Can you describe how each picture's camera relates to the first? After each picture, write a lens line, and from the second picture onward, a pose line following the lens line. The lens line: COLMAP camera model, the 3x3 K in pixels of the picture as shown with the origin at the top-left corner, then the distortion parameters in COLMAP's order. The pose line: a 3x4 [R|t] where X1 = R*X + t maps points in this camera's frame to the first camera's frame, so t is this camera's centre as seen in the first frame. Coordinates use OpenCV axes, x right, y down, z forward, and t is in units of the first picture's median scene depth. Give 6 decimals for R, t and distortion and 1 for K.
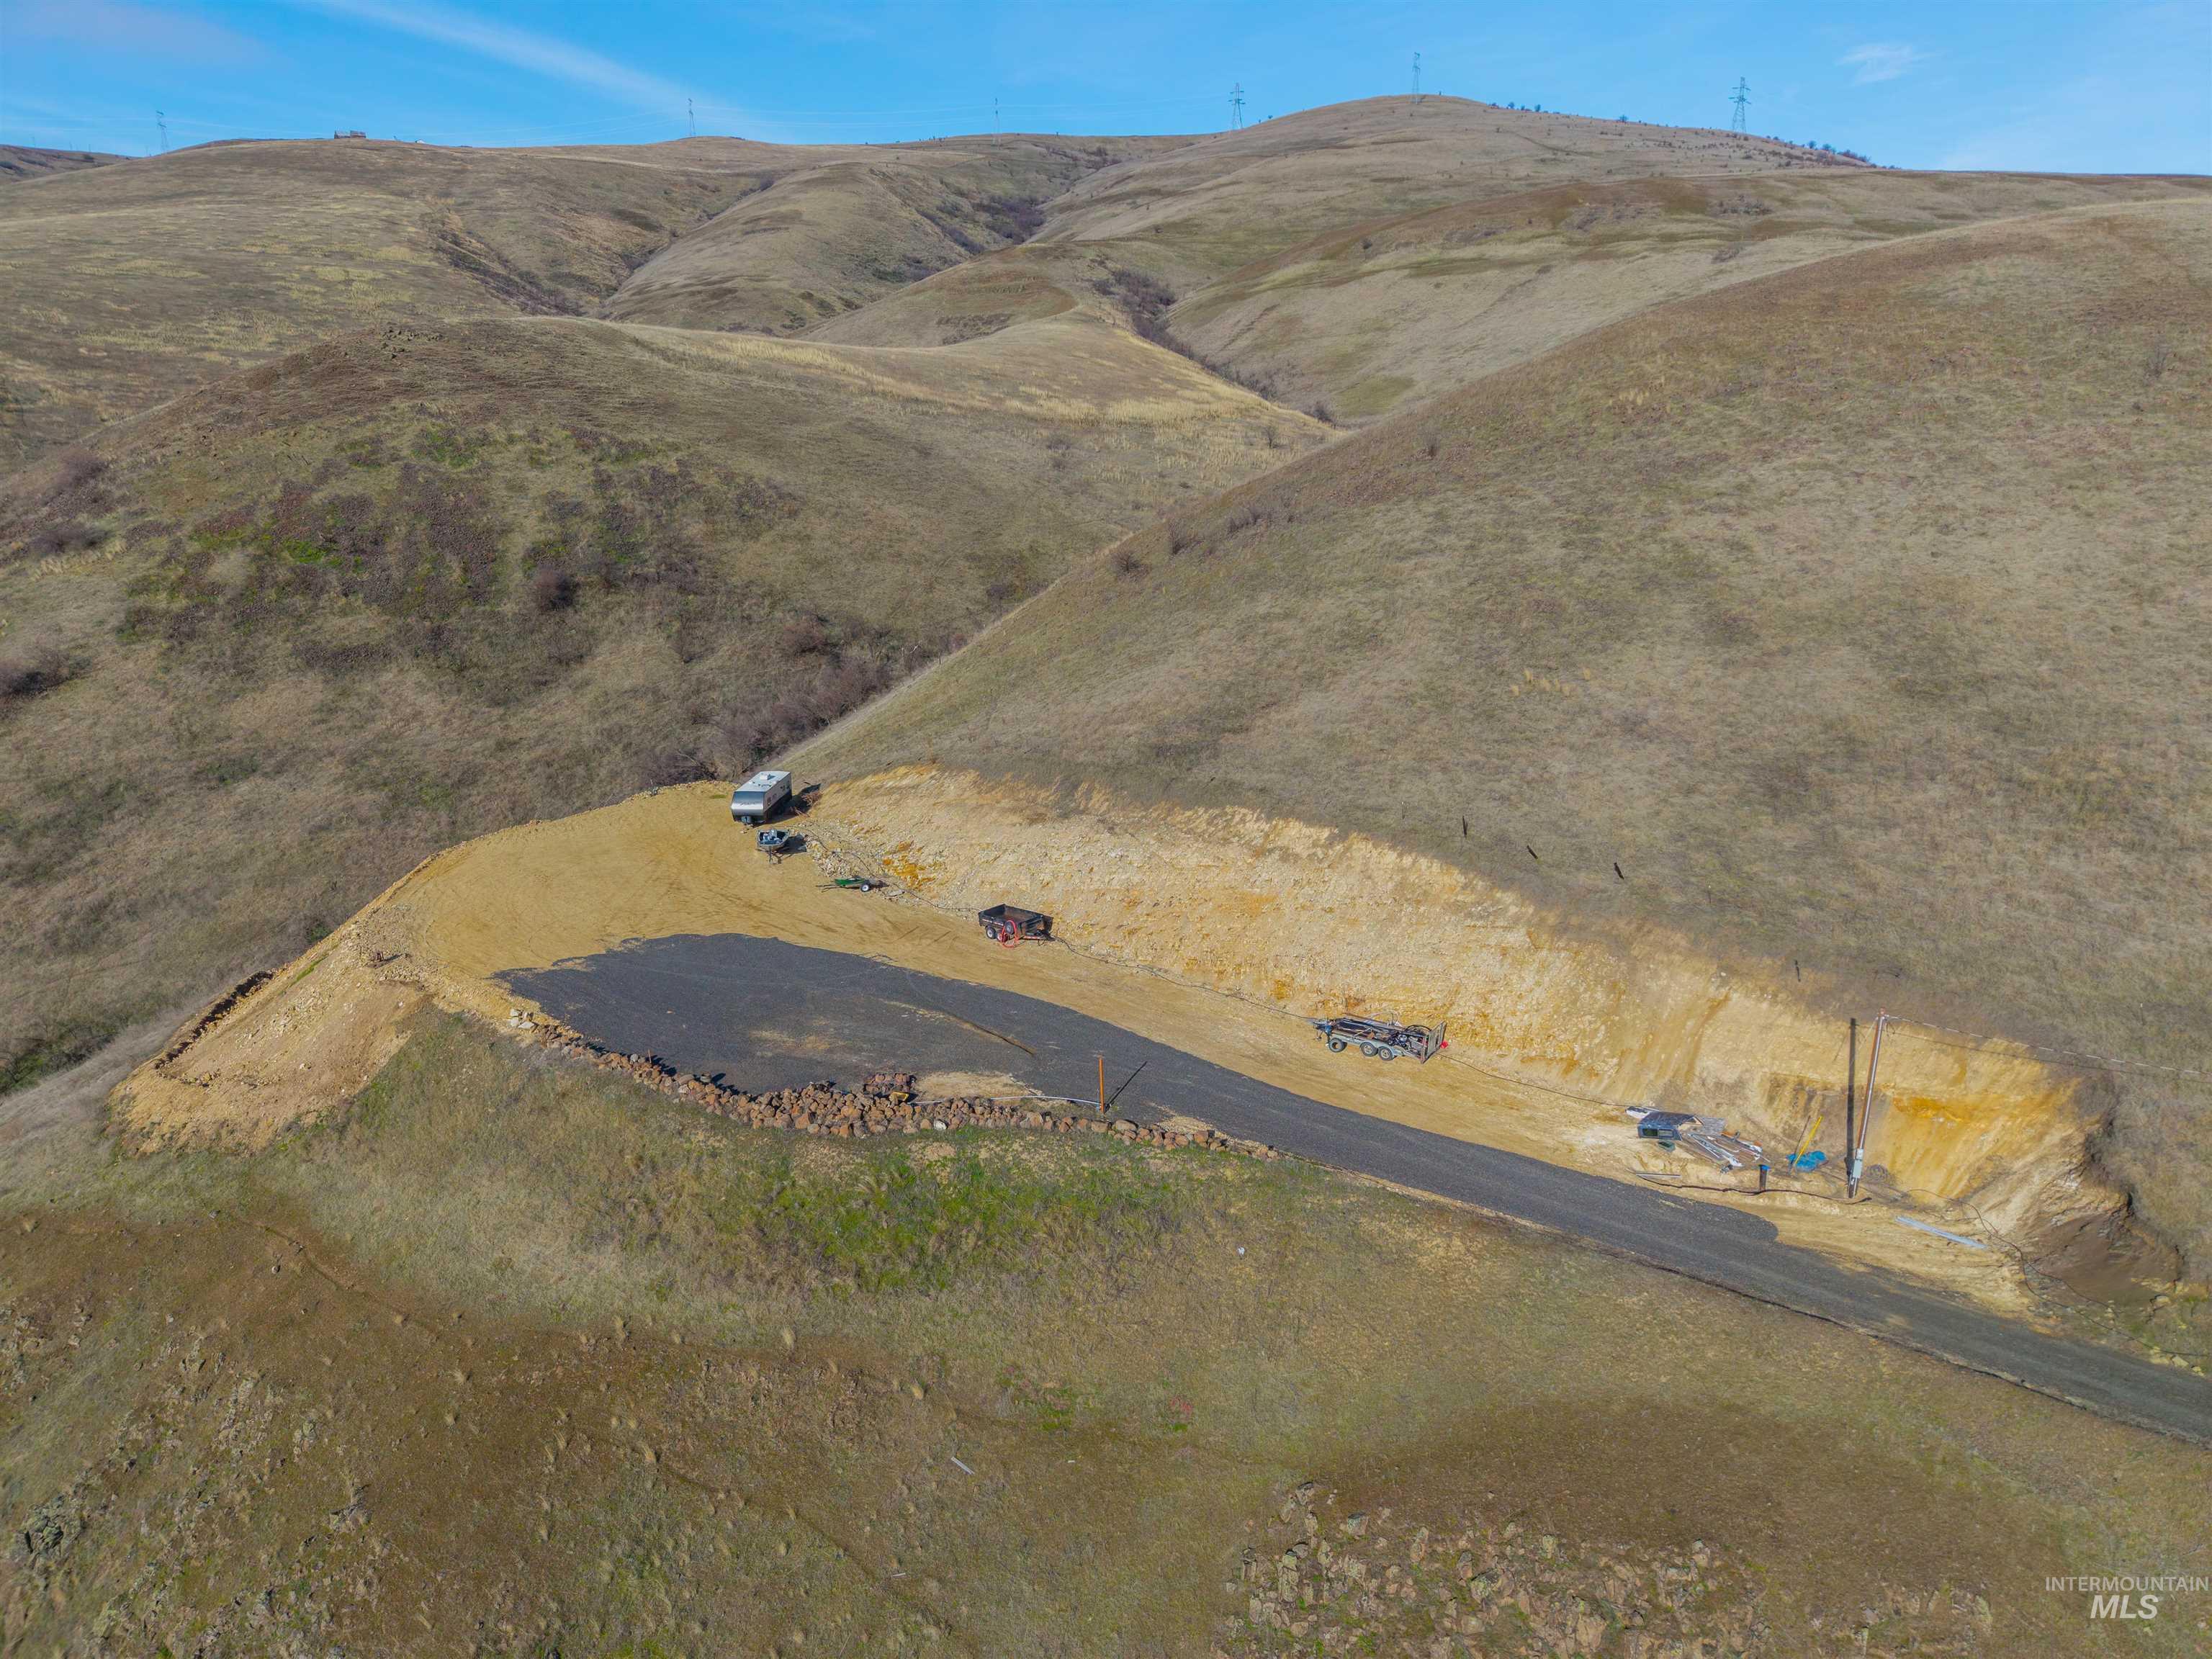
lens RADIAL K [[1483.9, 0, 1111.4], [0, 1483.9, 837.4], [0, 0, 1]] dist [0.020874, -0.016772]
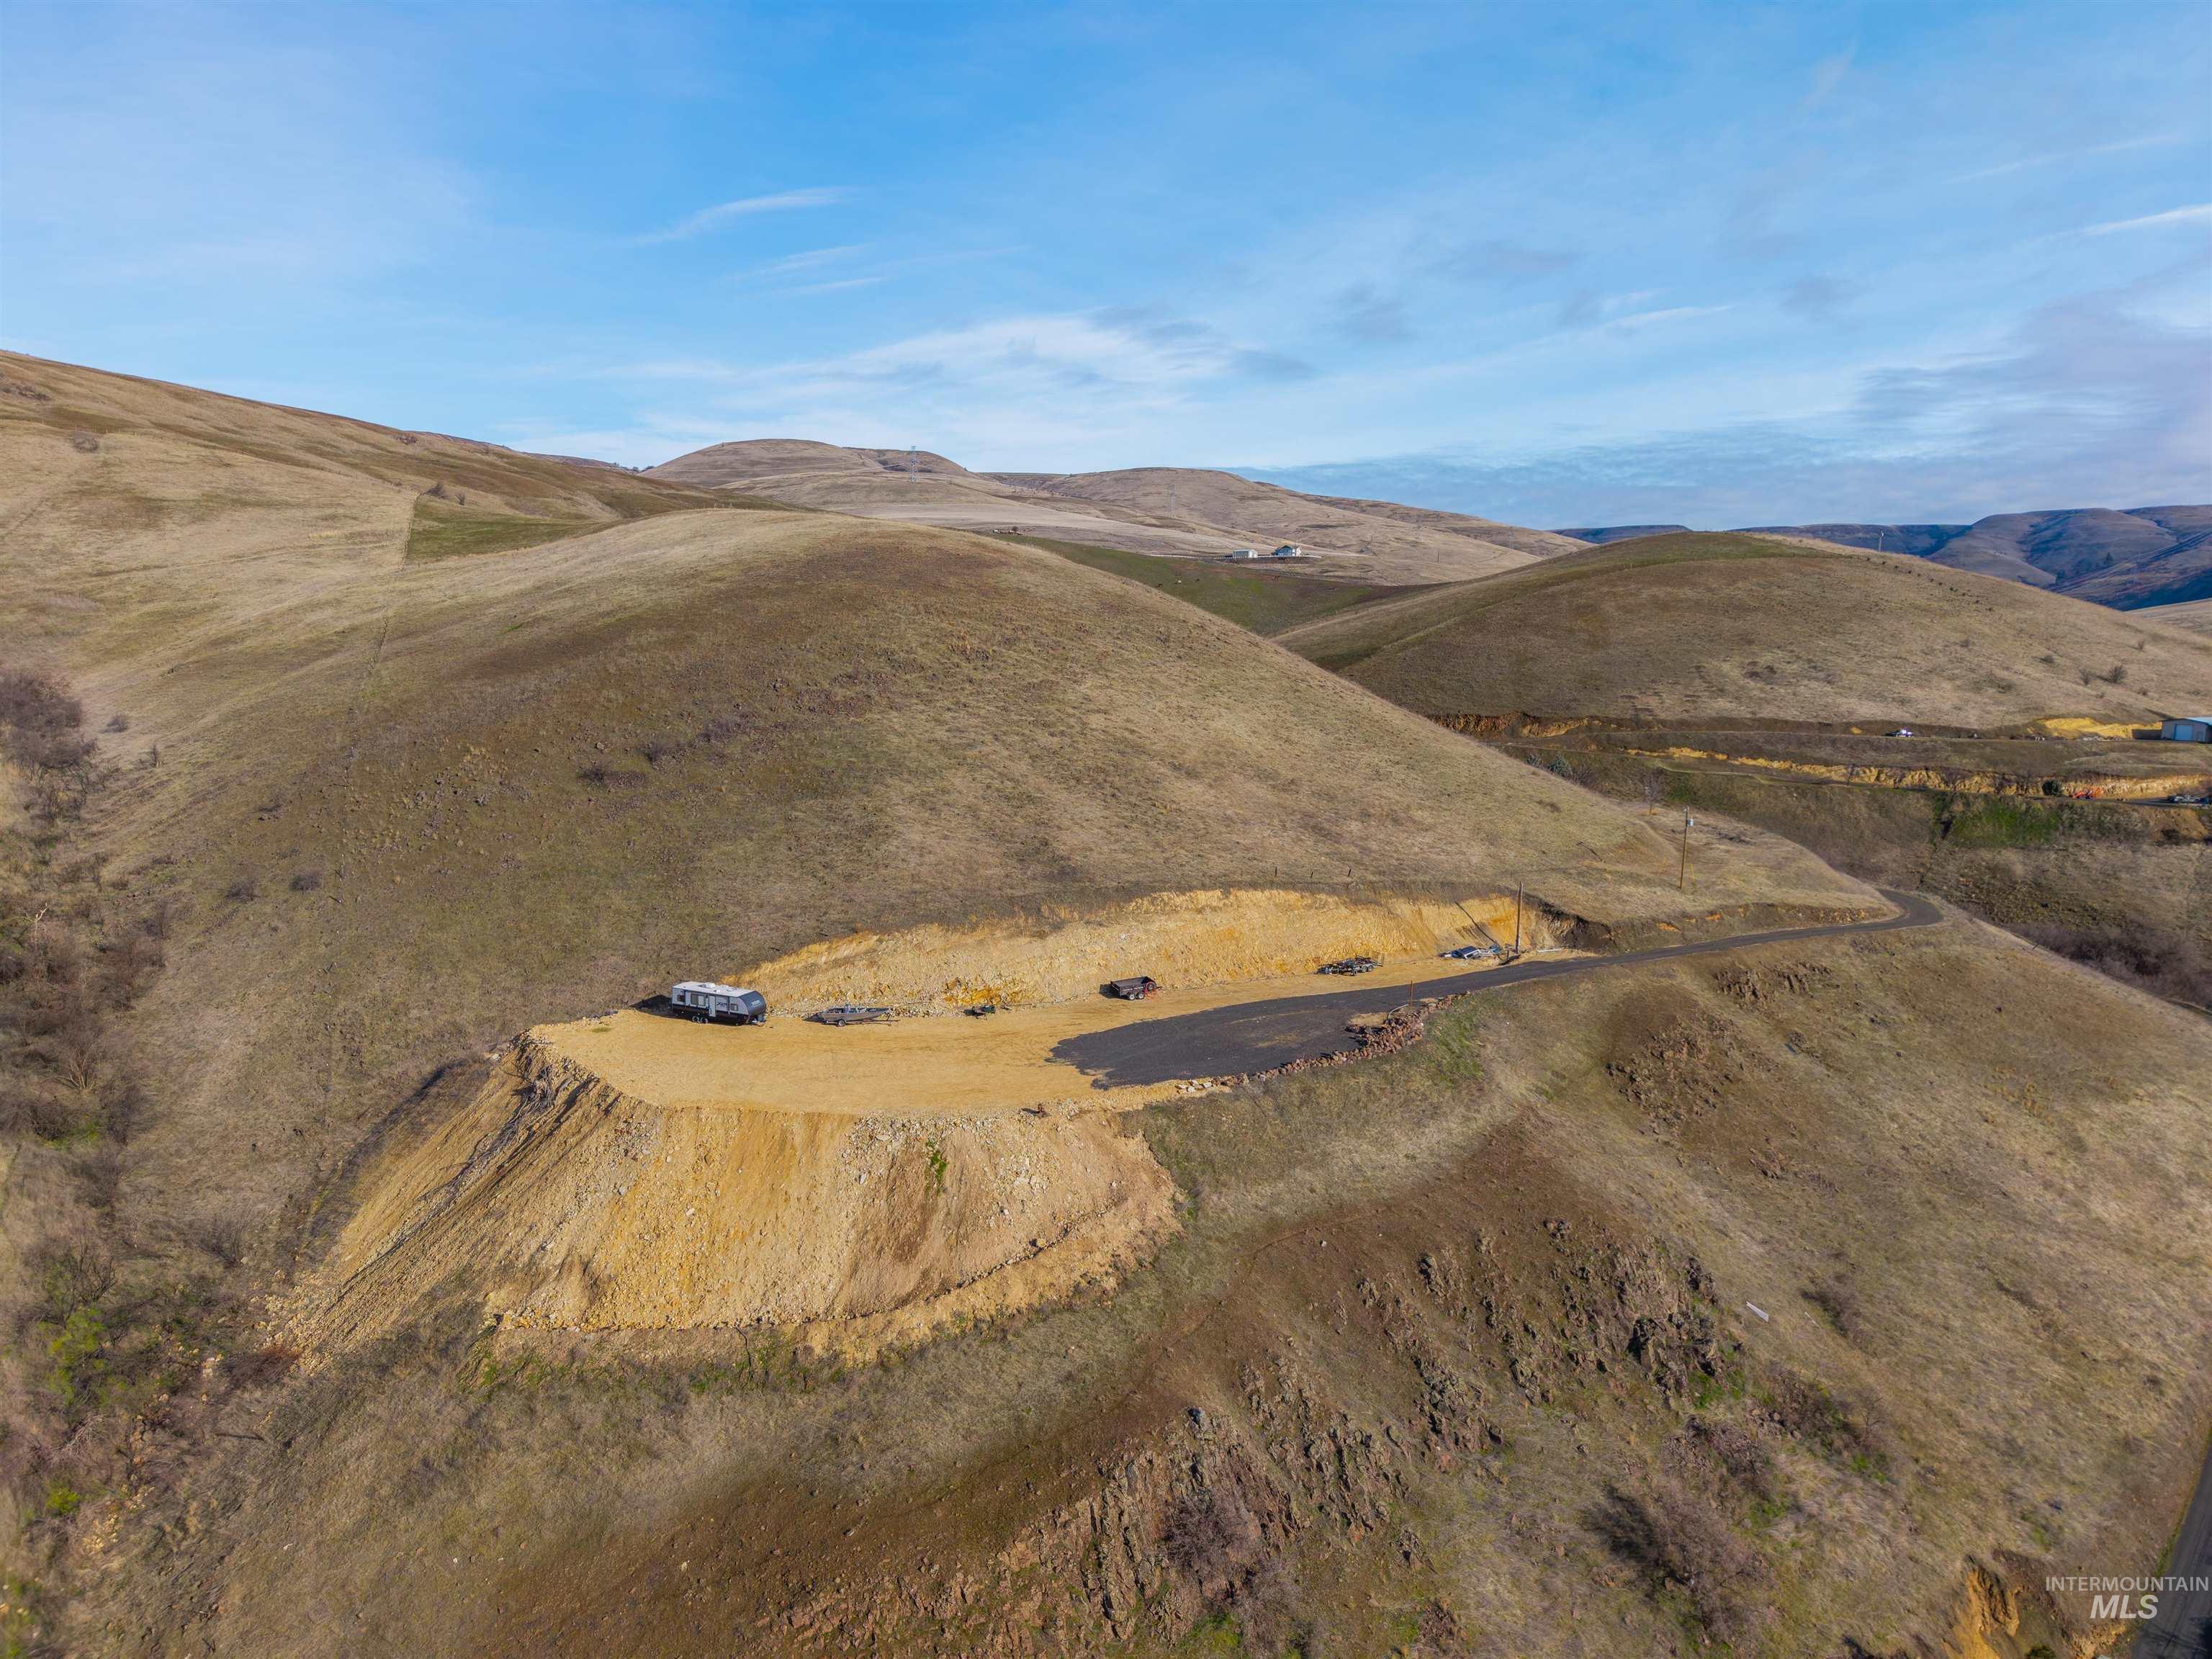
lens RADIAL K [[1486.3, 0, 1114.9], [0, 1486.3, 828.5], [0, 0, 1]] dist [0.028198, -0.027972]
pose [[0.325818, -0.114336, 0.938493, -0.680345], [0.222987, 0.973949, 0.041240, -0.077807], [-0.918760, 0.195835, 0.342825, 0.202586]]
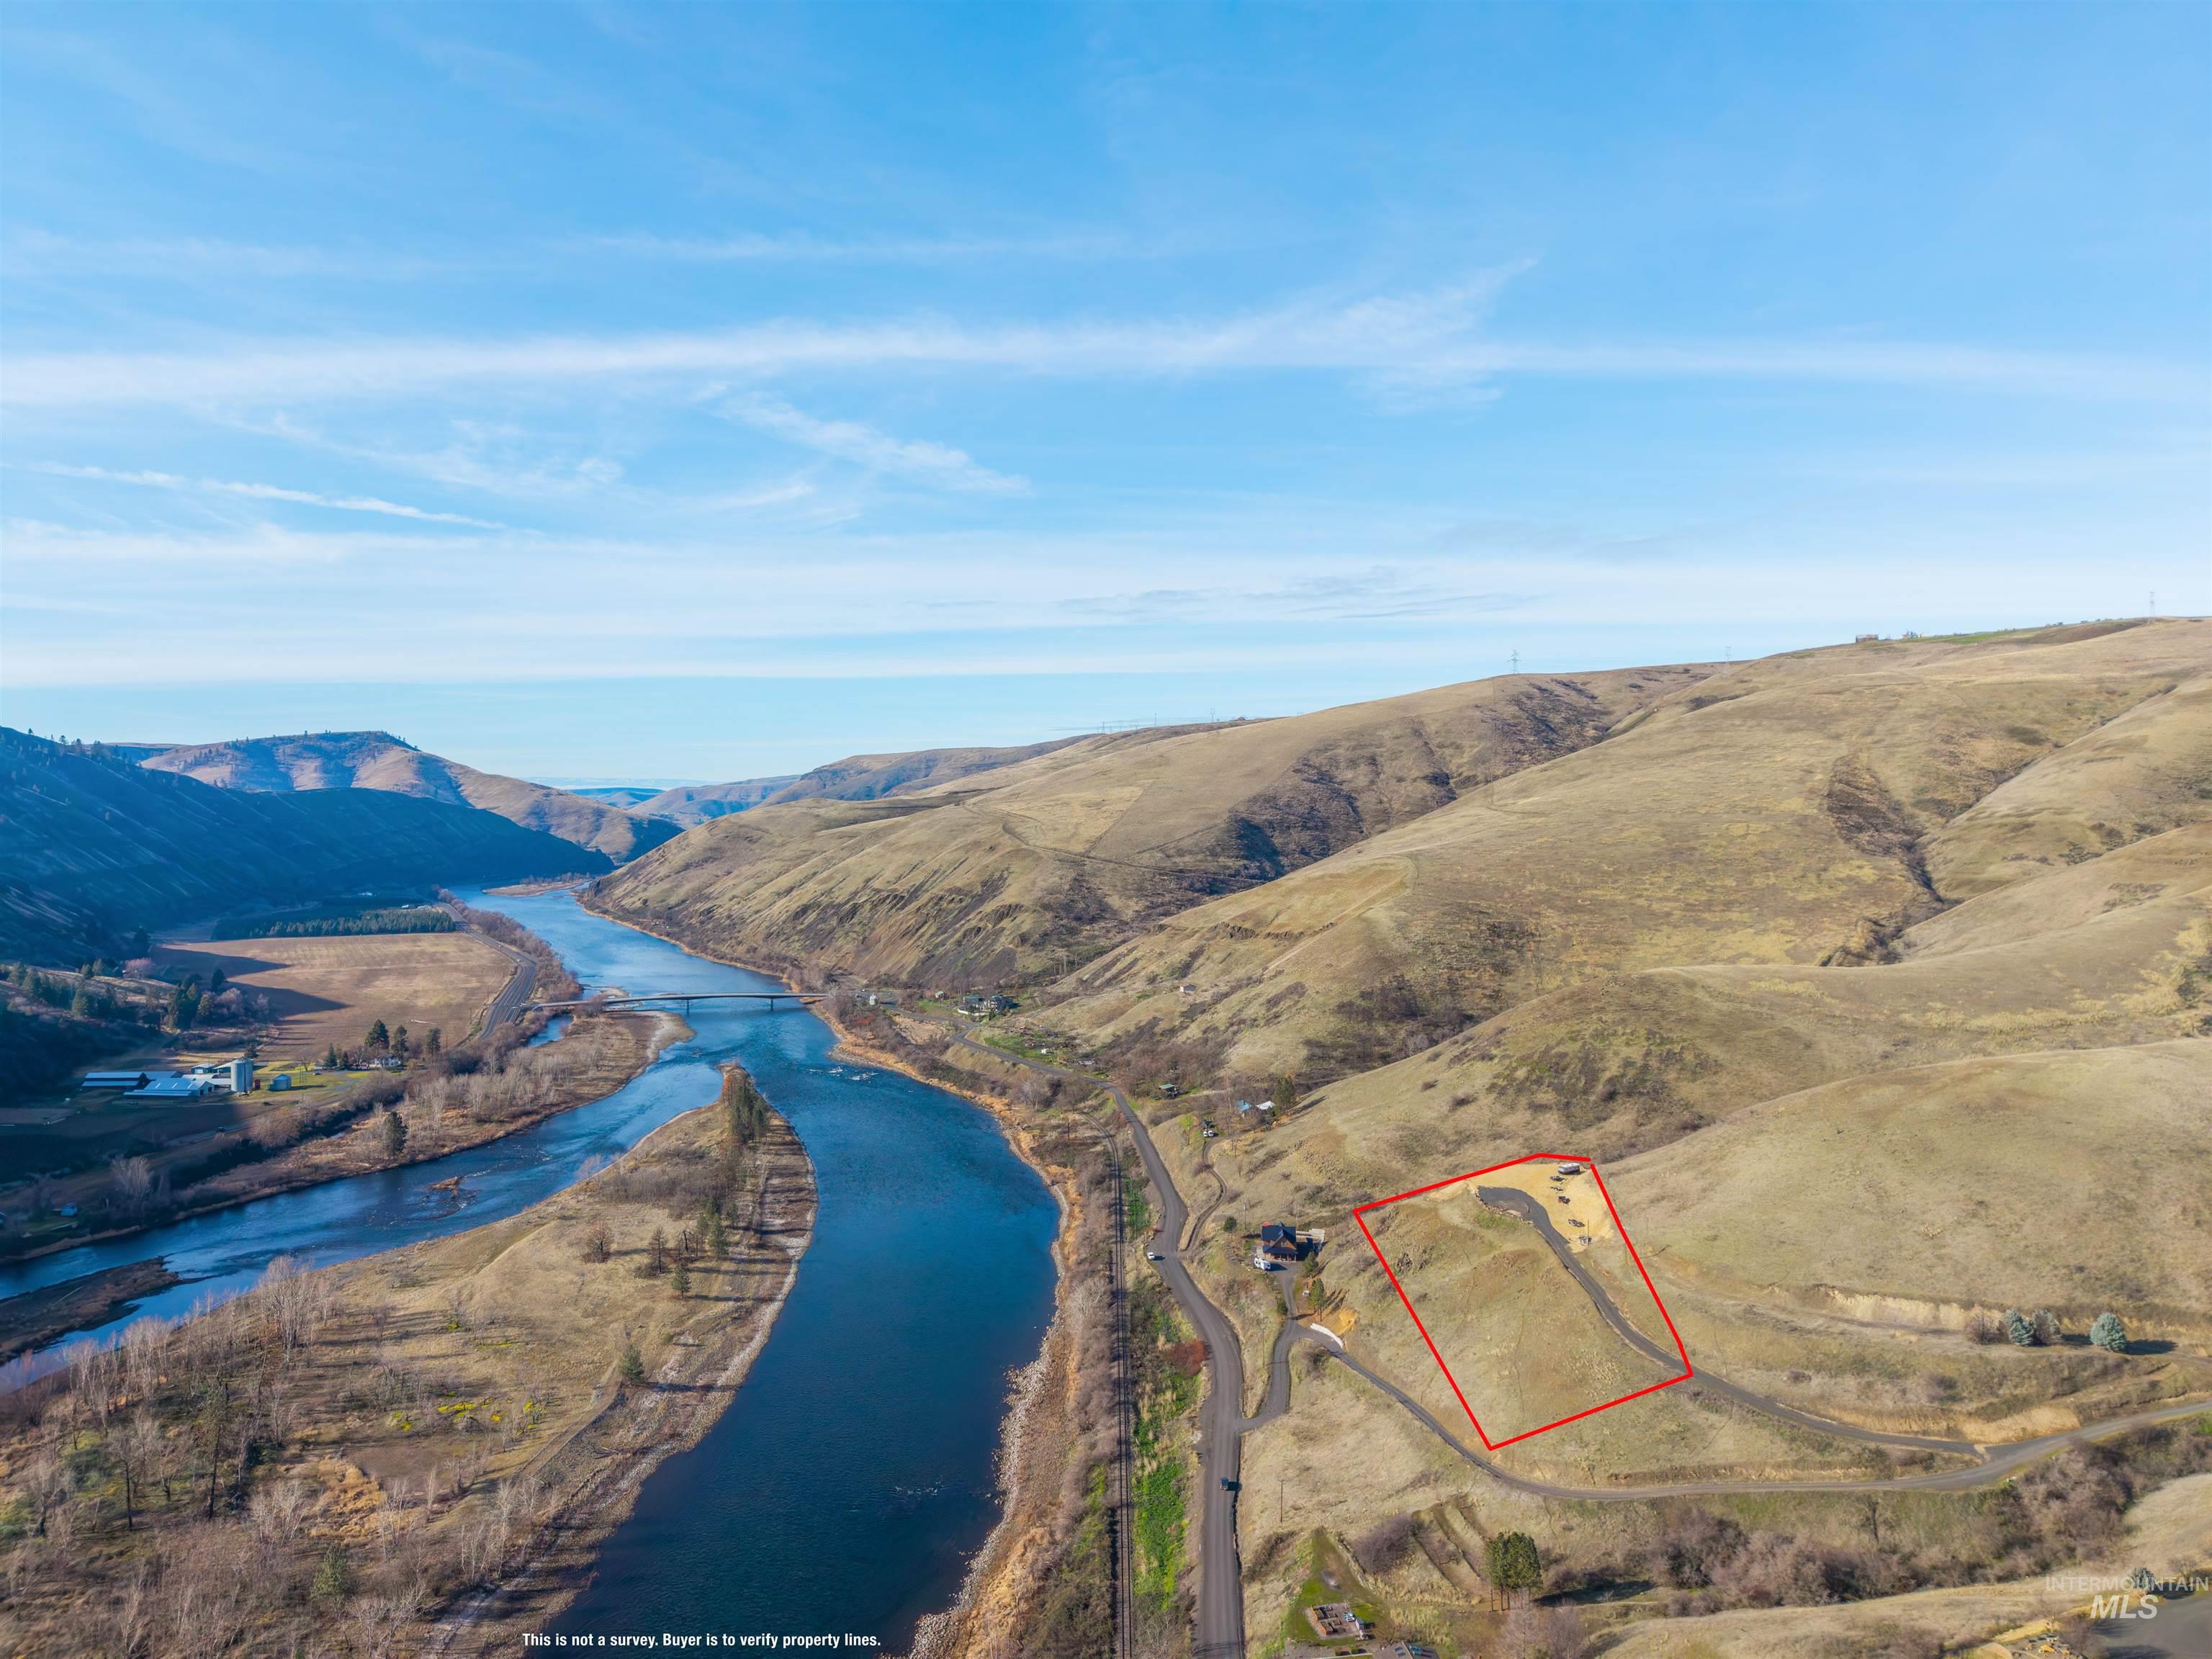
lens RADIAL K [[1494.6, 0, 1091.4], [0, 1494.6, 833.0], [0, 0, 1]] dist [0.052175, -0.060800]
pose [[0.553615, 0.016375, -0.832612, 1.528916], [-0.201789, 0.972649, -0.115043, -0.113684], [0.807955, 0.231701, 0.541778, -1.577358]]
